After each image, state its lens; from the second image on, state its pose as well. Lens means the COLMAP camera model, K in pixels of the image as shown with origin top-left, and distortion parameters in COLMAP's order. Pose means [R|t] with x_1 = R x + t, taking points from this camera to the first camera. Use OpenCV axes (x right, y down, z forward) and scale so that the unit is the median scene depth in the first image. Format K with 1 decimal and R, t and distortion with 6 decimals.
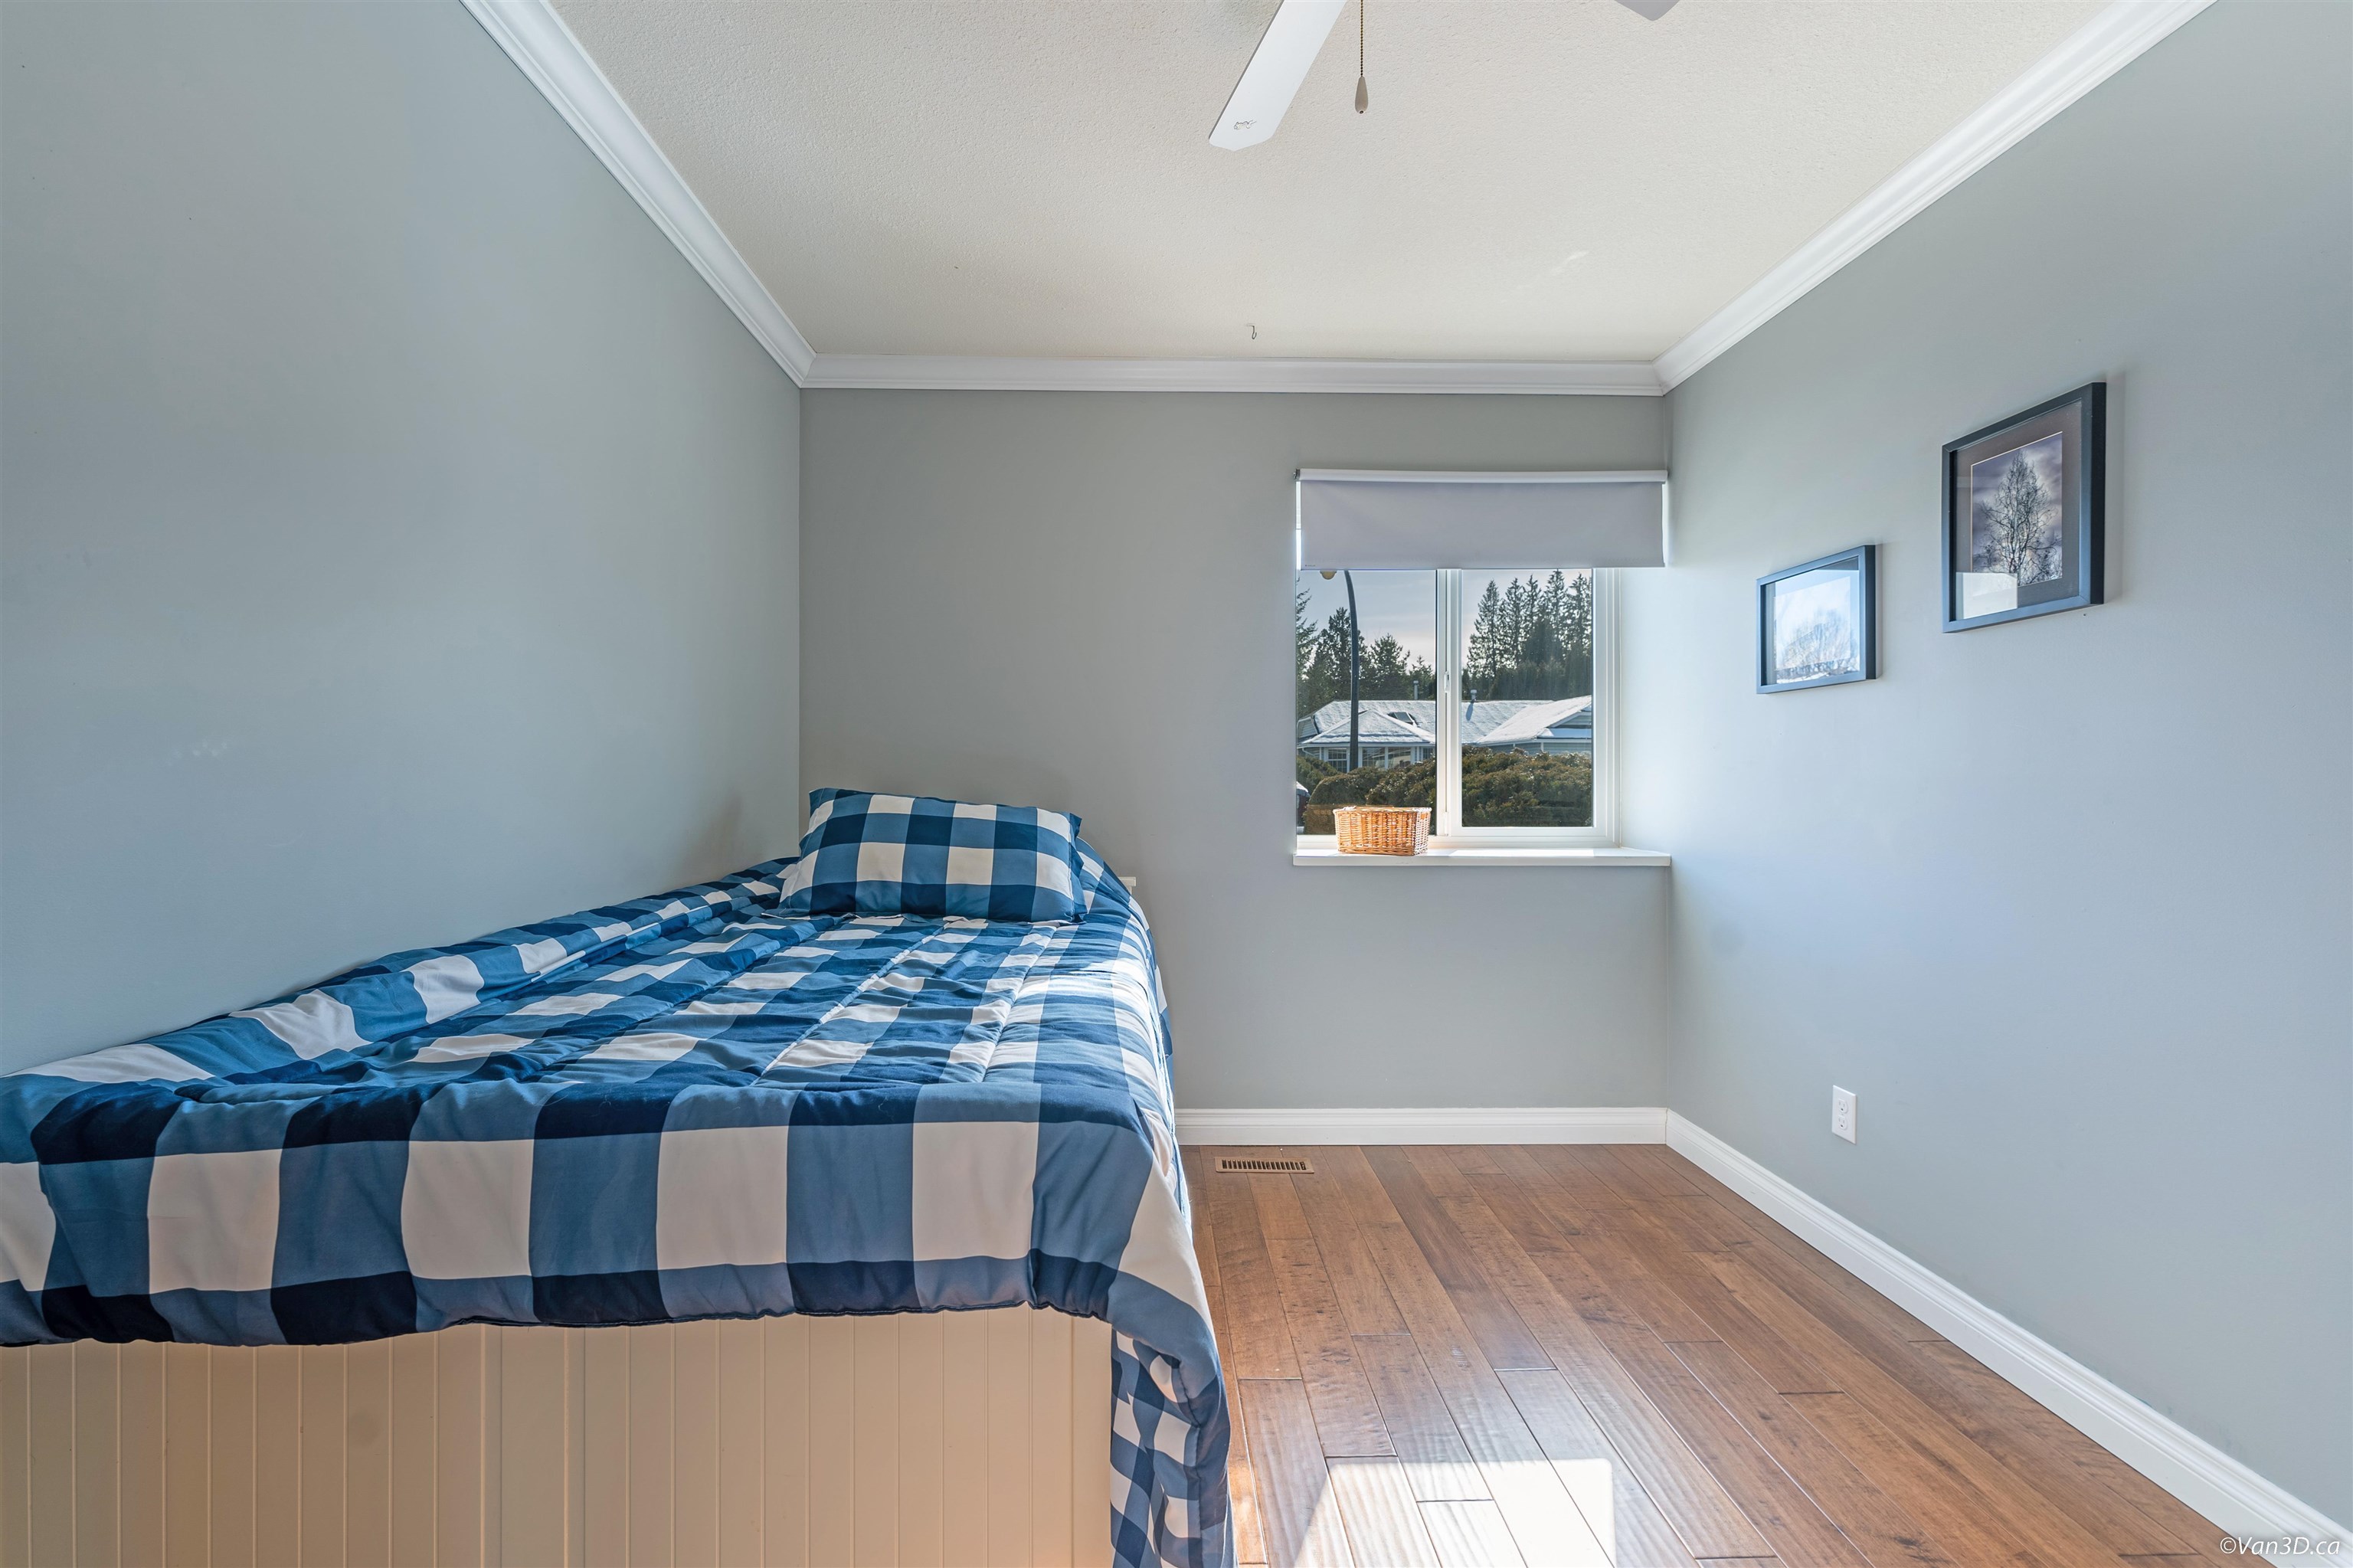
lens RADIAL K [[957.3, 0, 1158.3], [0, 957.3, 781.0], [0, 0, 1]] dist [0.001064, -0.000195]
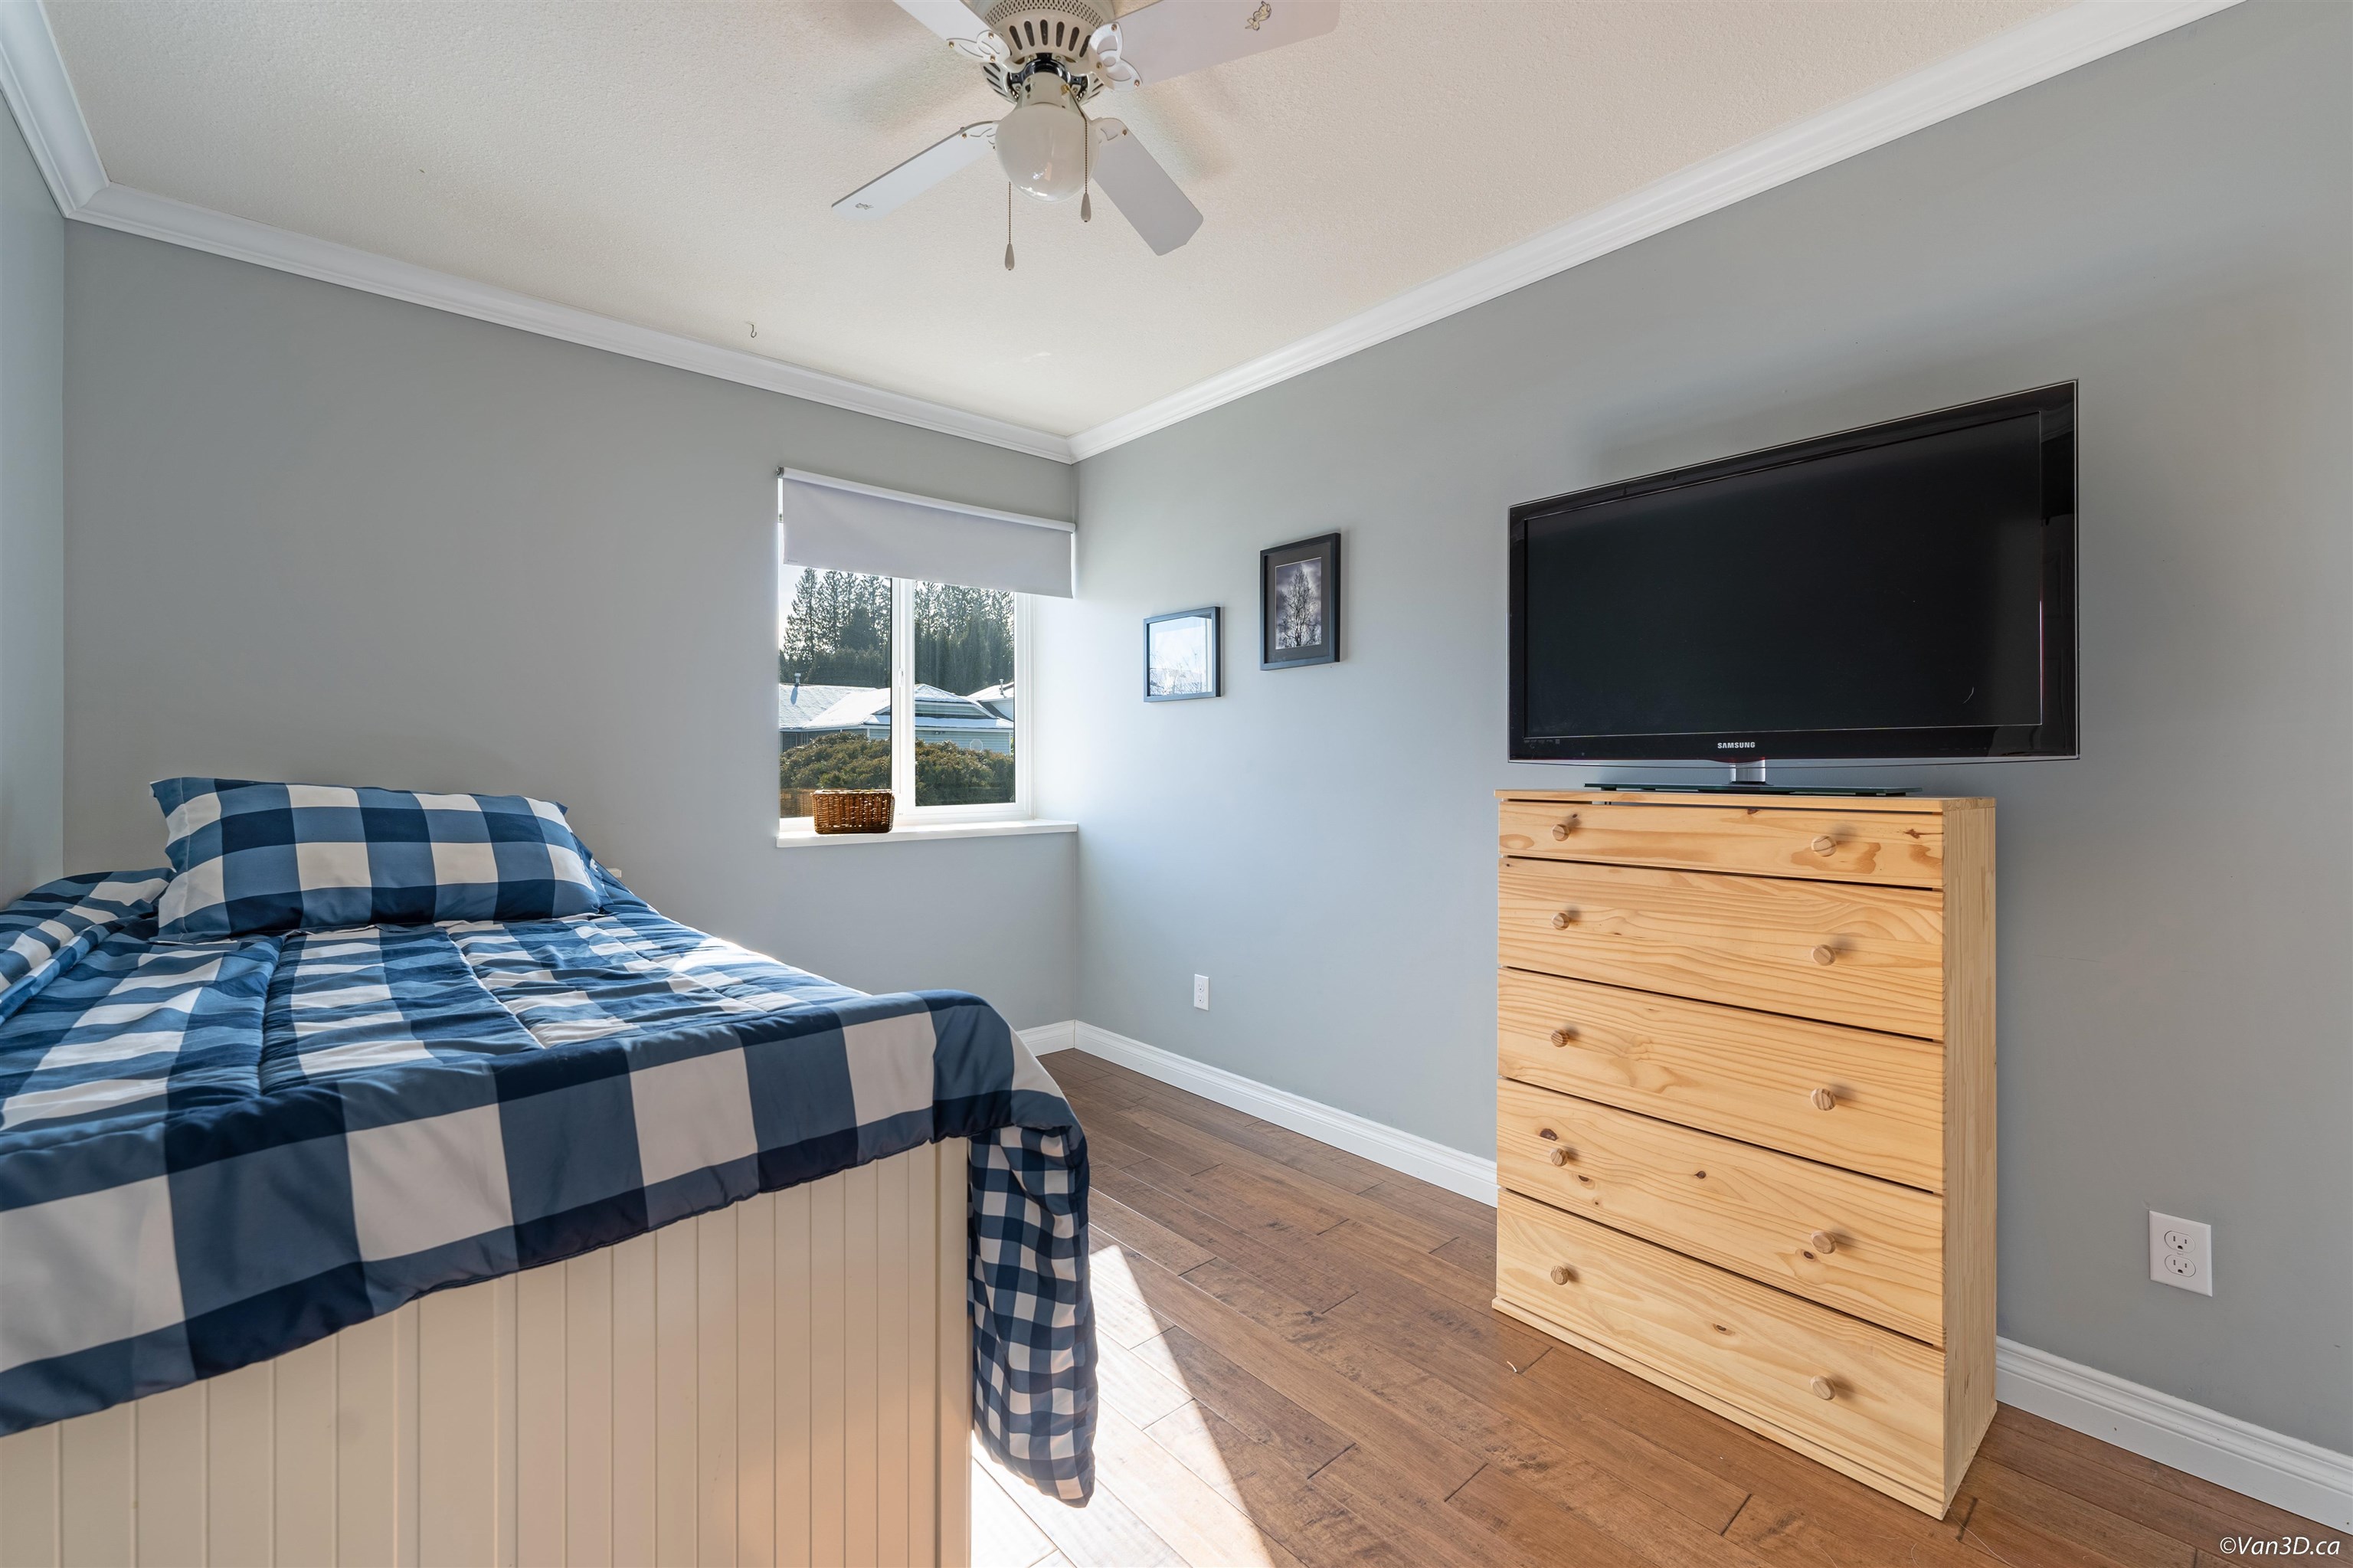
lens RADIAL K [[967.3, 0, 1173.8], [0, 967.3, 773.5], [0, 0, 1]] dist [-0.000837, -0.000301]
pose [[0.766618, -0.007719, 0.642057, -0.272453], [0.002947, 0.999960, 0.008503, 0.000070], [-0.642096, -0.004626, 0.766610, -0.109049]]
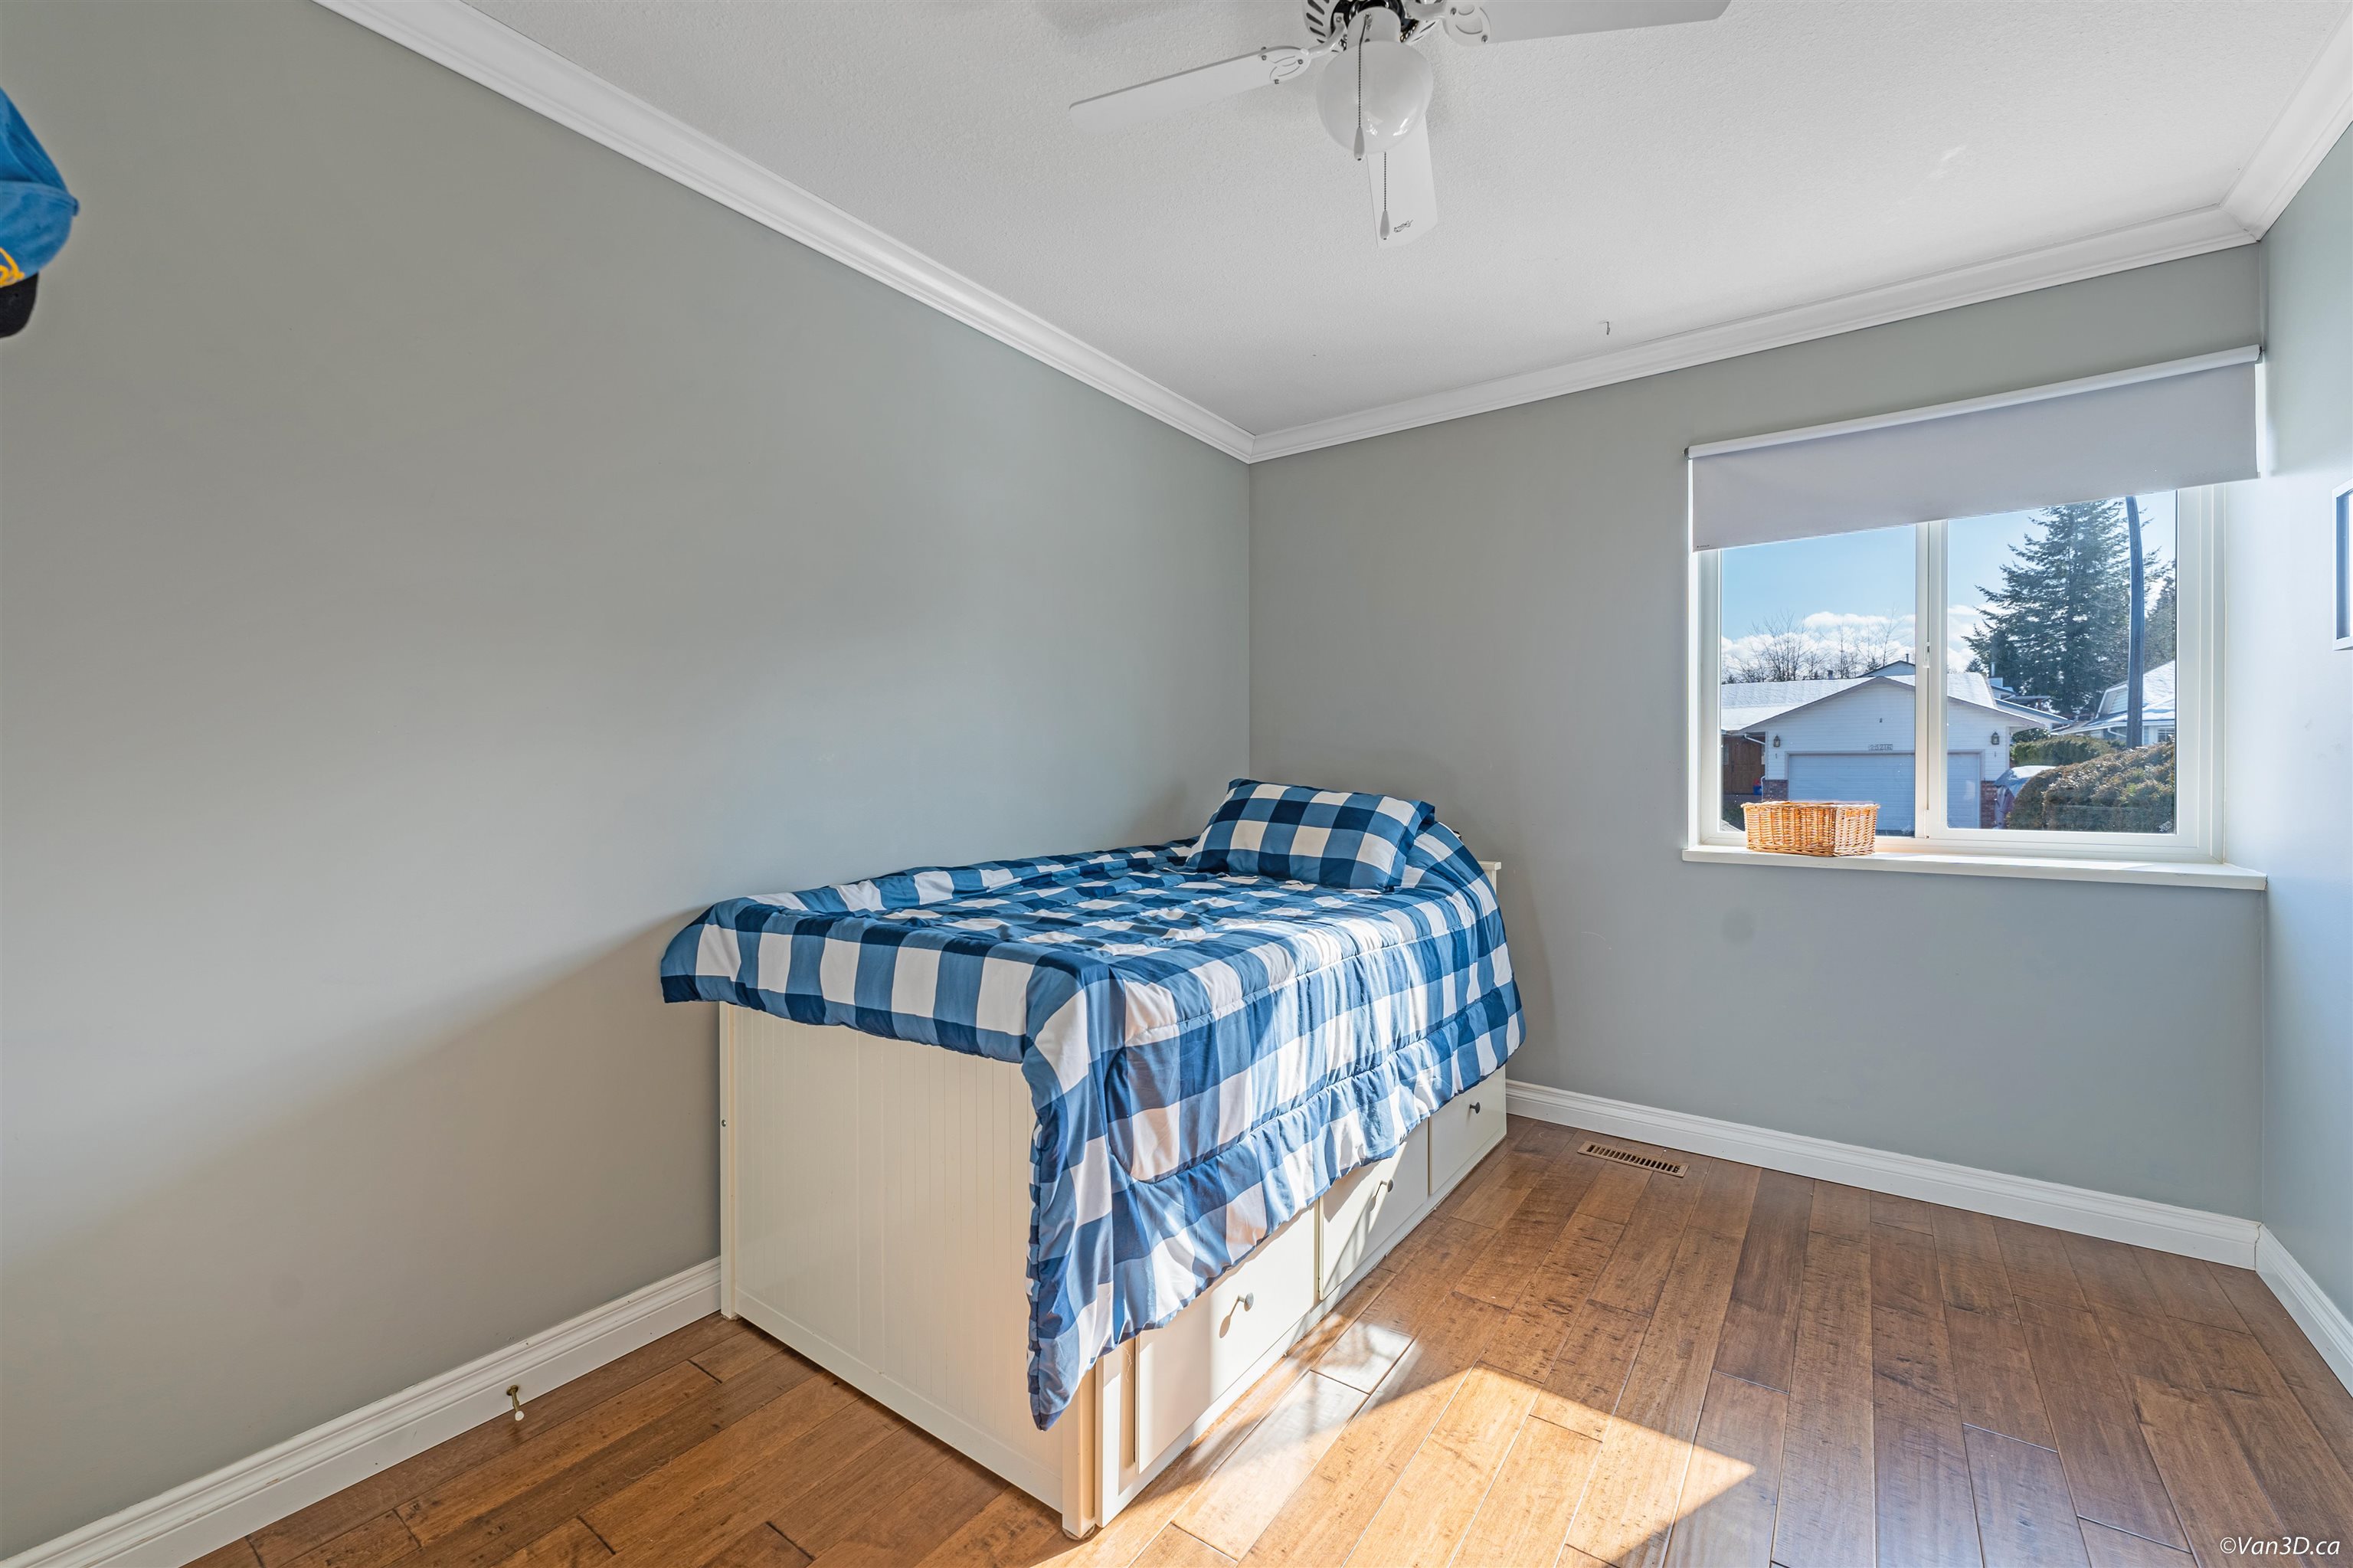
lens RADIAL K [[950.7, 0, 1186.5], [0, 950.7, 783.2], [0, 0, 1]] dist [0.001621, -0.000066]
pose [[0.803692, 0.006162, -0.595013, 0.416115], [-0.000174, 0.999949, 0.010121, 0.000706], [0.595045, -0.008031, 0.803652, -0.088454]]
